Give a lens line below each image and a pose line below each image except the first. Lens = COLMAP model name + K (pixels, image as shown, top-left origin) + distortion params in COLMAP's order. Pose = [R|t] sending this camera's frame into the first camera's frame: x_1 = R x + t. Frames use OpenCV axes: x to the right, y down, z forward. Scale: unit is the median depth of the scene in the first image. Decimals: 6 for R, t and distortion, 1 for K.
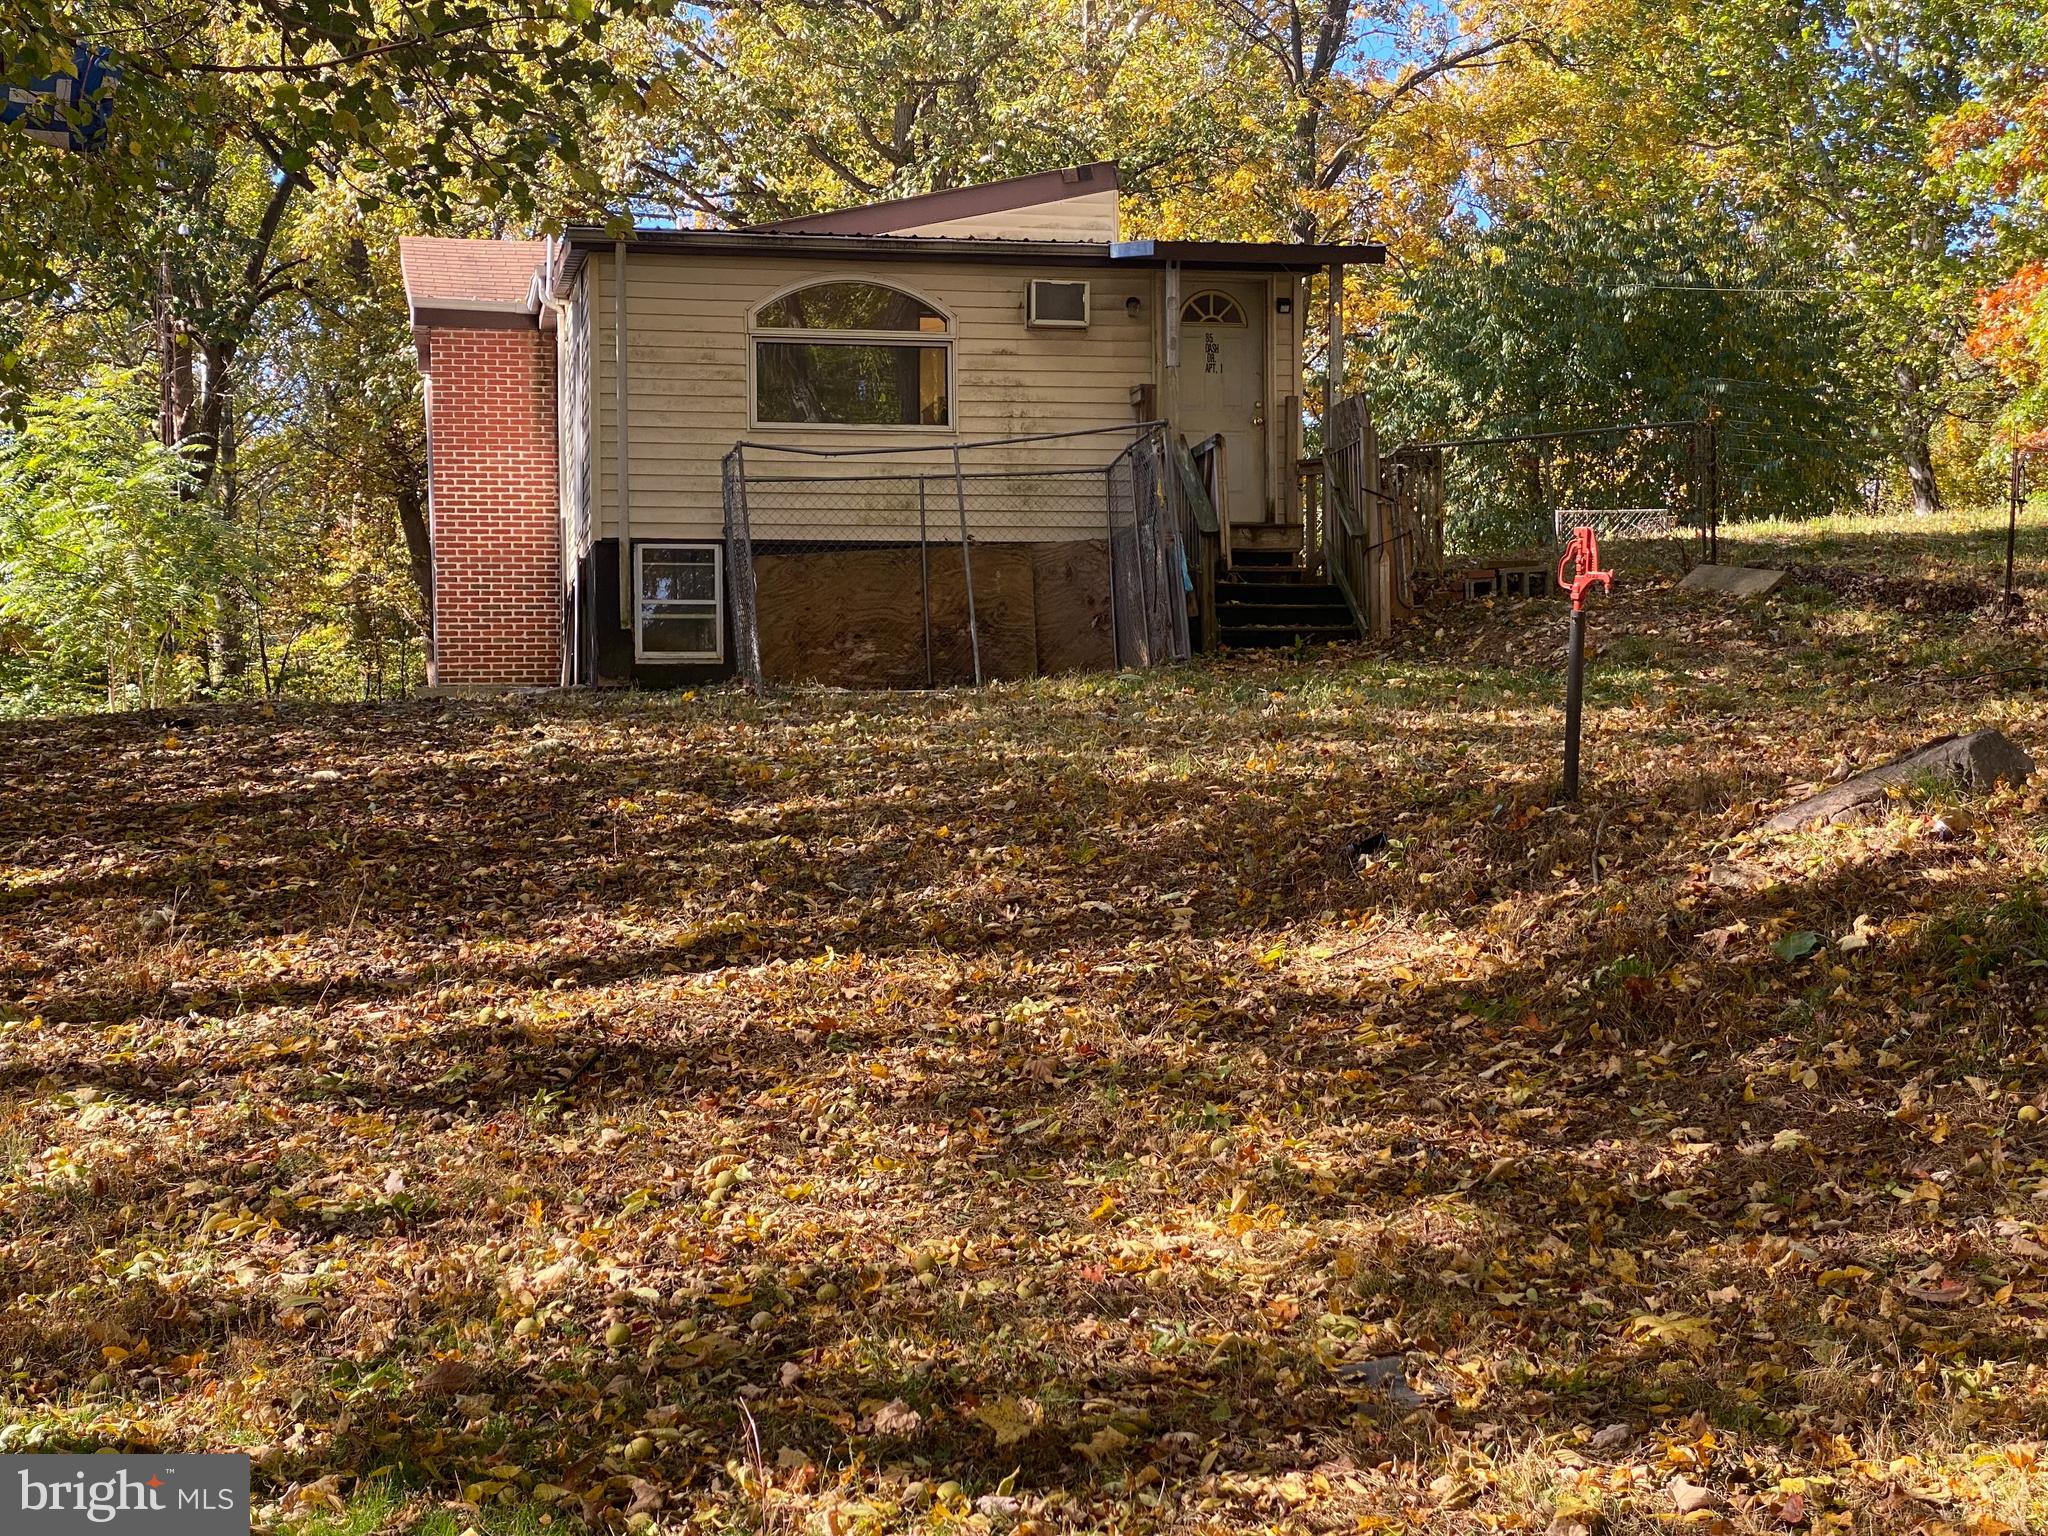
lens RADIAL K [[3047.7, 0, 1023.6], [0, 3047.7, 774.9], [0, 0, 1]] dist [0.174674, 0.000000]
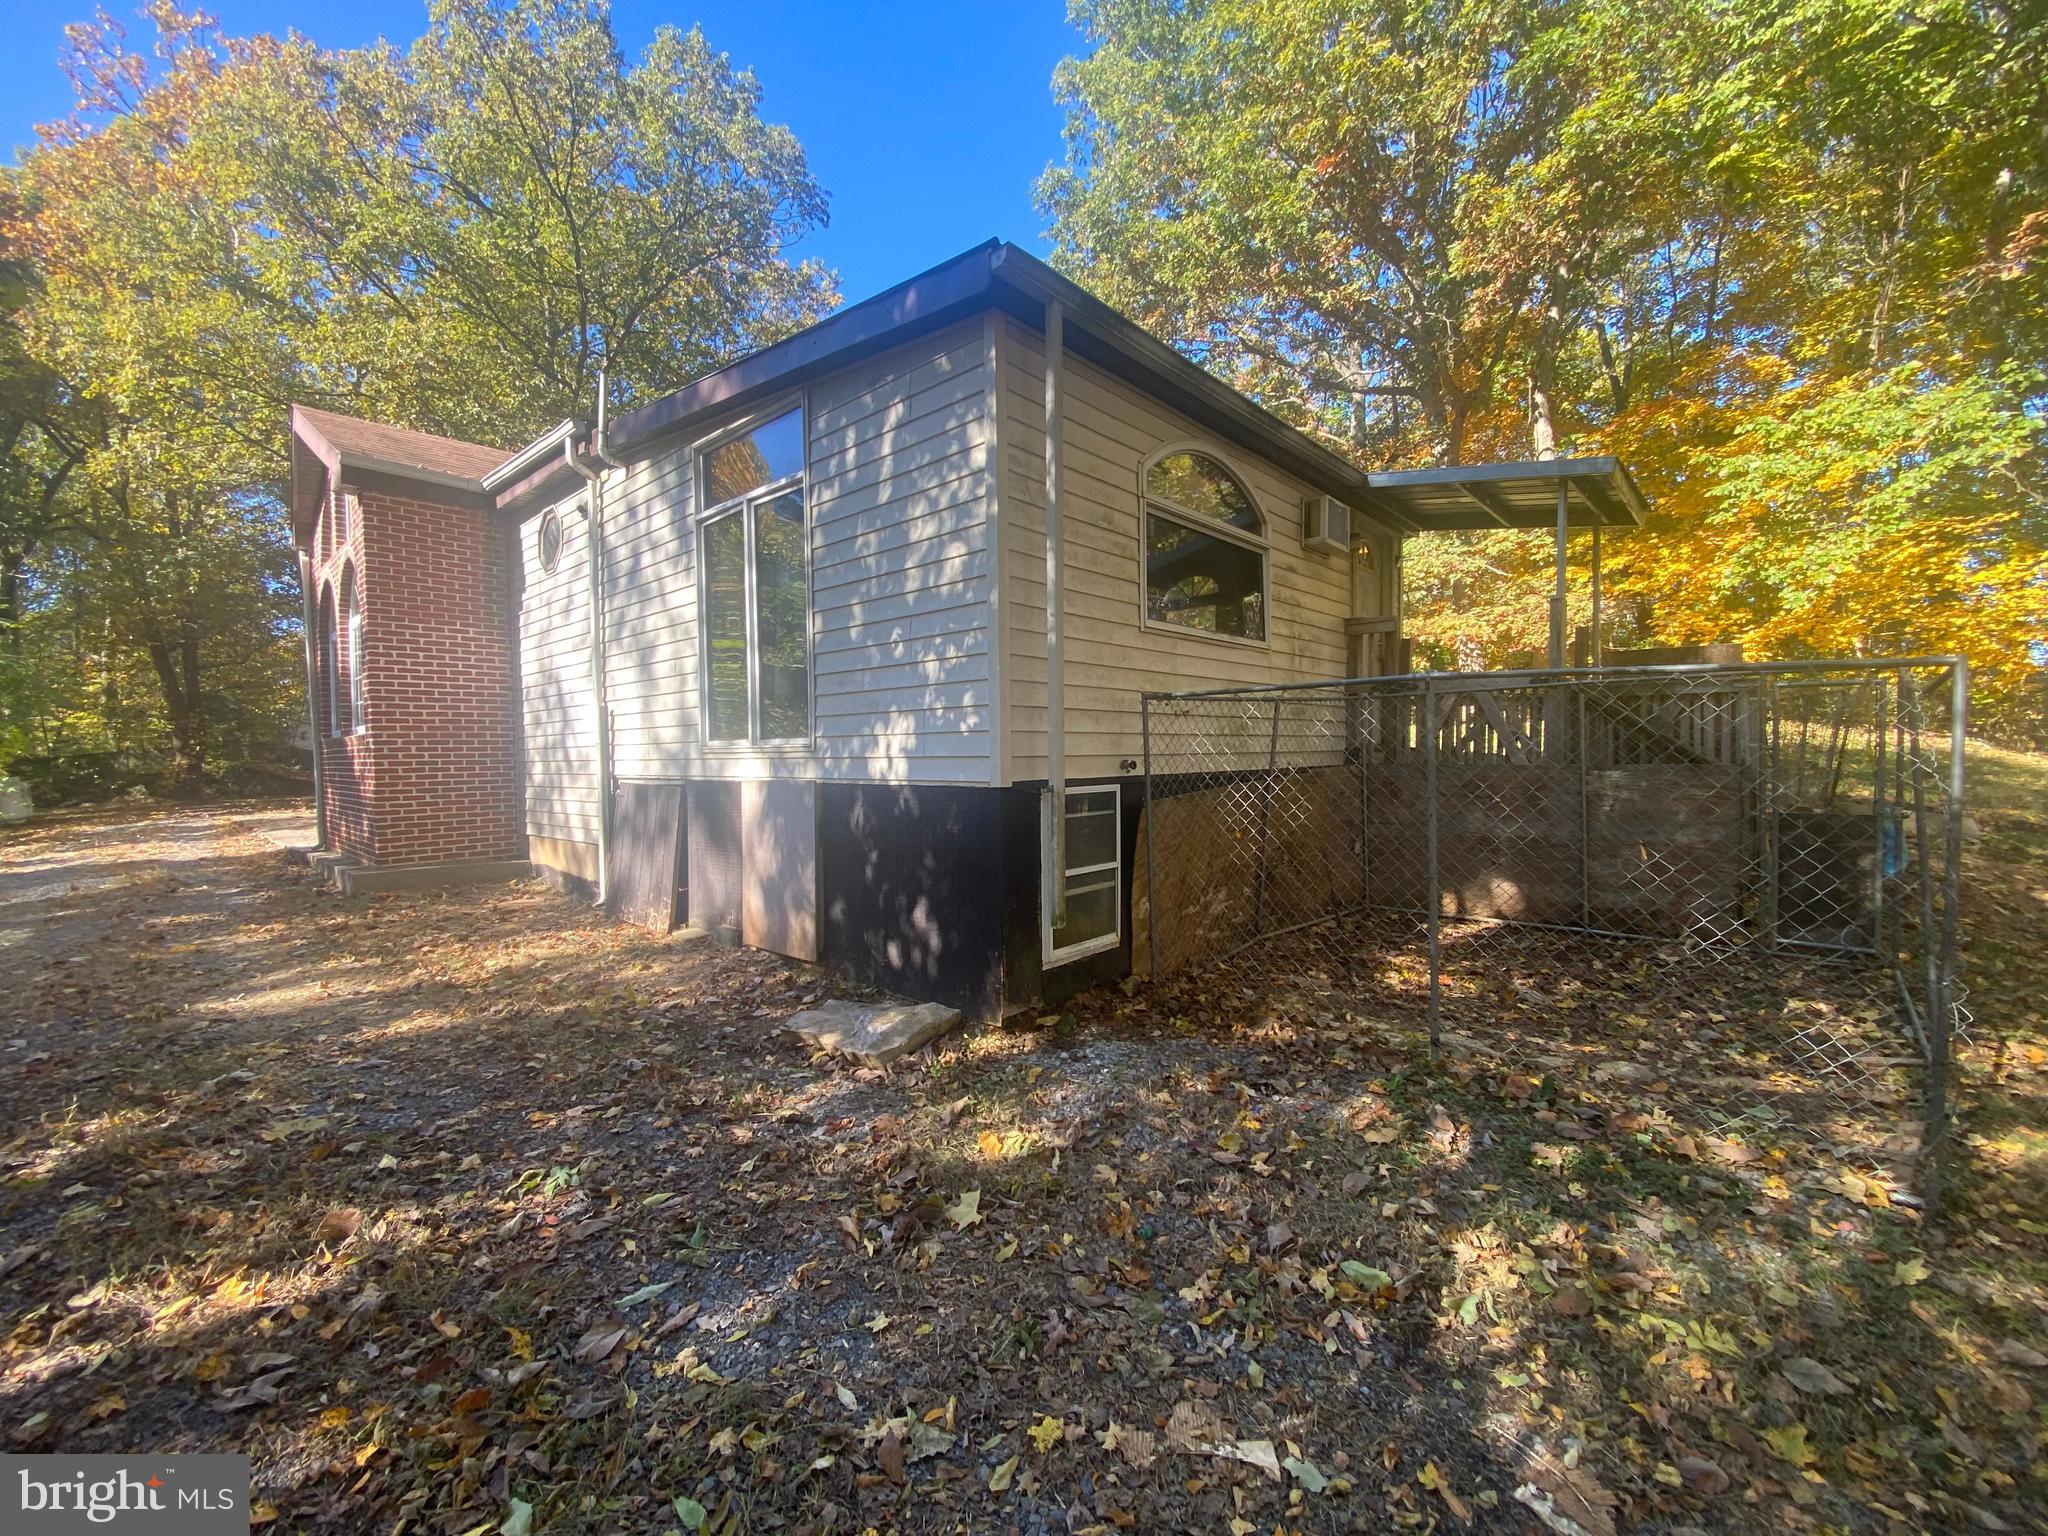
lens RADIAL K [[825.7, 0, 1024.7], [0, 825.7, 762.4], [0, 0, 1]] dist [-0.000446, -0.000003]
pose [[0.793050, -0.009916, 0.609075, -0.236739], [0.000334, 0.999874, 0.015844, -0.083538], [-0.609156, -0.012362, 0.792954, 0.856743]]
